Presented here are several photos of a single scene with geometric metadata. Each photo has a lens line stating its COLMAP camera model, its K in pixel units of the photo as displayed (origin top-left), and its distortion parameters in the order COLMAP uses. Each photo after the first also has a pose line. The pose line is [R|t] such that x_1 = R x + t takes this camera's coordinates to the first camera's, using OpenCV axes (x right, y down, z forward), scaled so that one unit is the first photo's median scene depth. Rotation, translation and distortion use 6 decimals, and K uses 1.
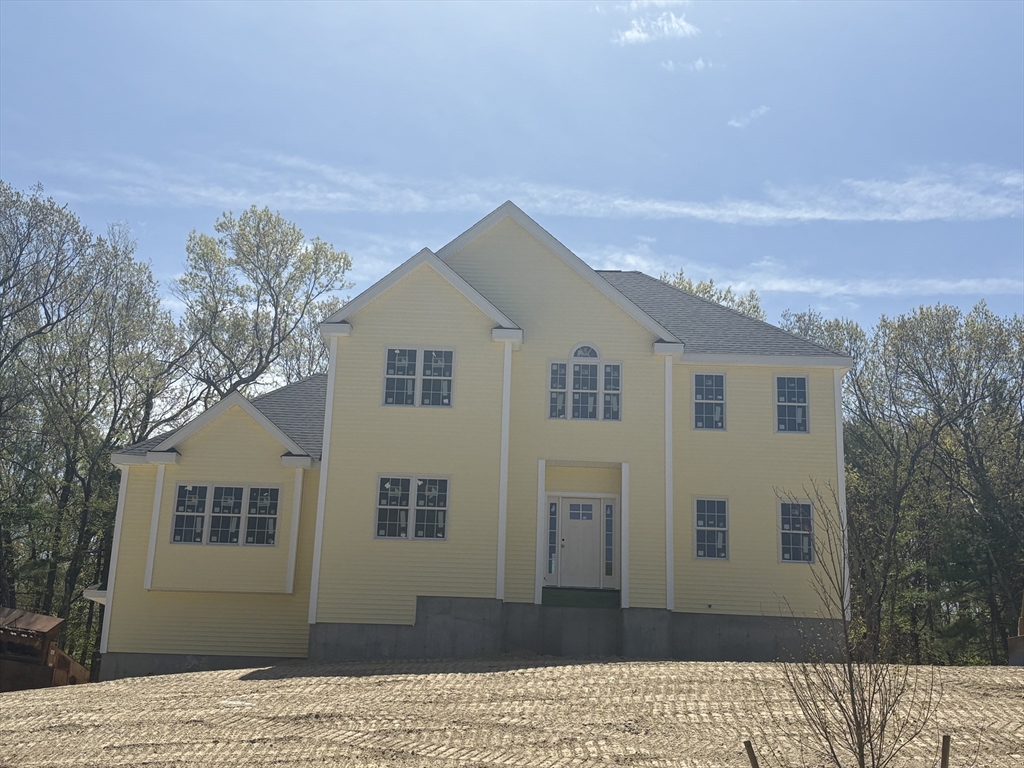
lens RADIAL K [[1257.5, 0, 512.0], [0, 1257.5, 384.0], [0, 0, 1]] dist [0.219424, -0.751023]
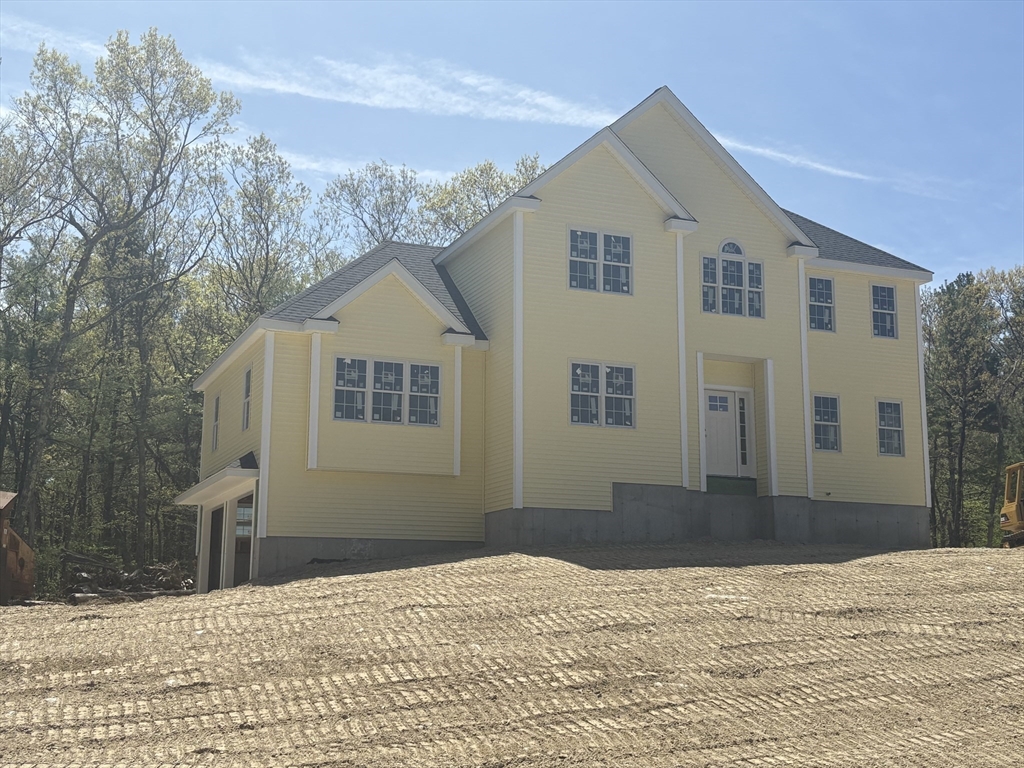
lens RADIAL K [[1257.5, 0, 512.0], [0, 1257.5, 384.0], [0, 0, 1]] dist [0.219424, -0.751023]
pose [[0.917891, 0.041932, 0.394610, -0.512025], [-0.084124, 0.992362, 0.090228, 0.006123], [-0.387813, -0.116016, 0.914408, 0.118709]]
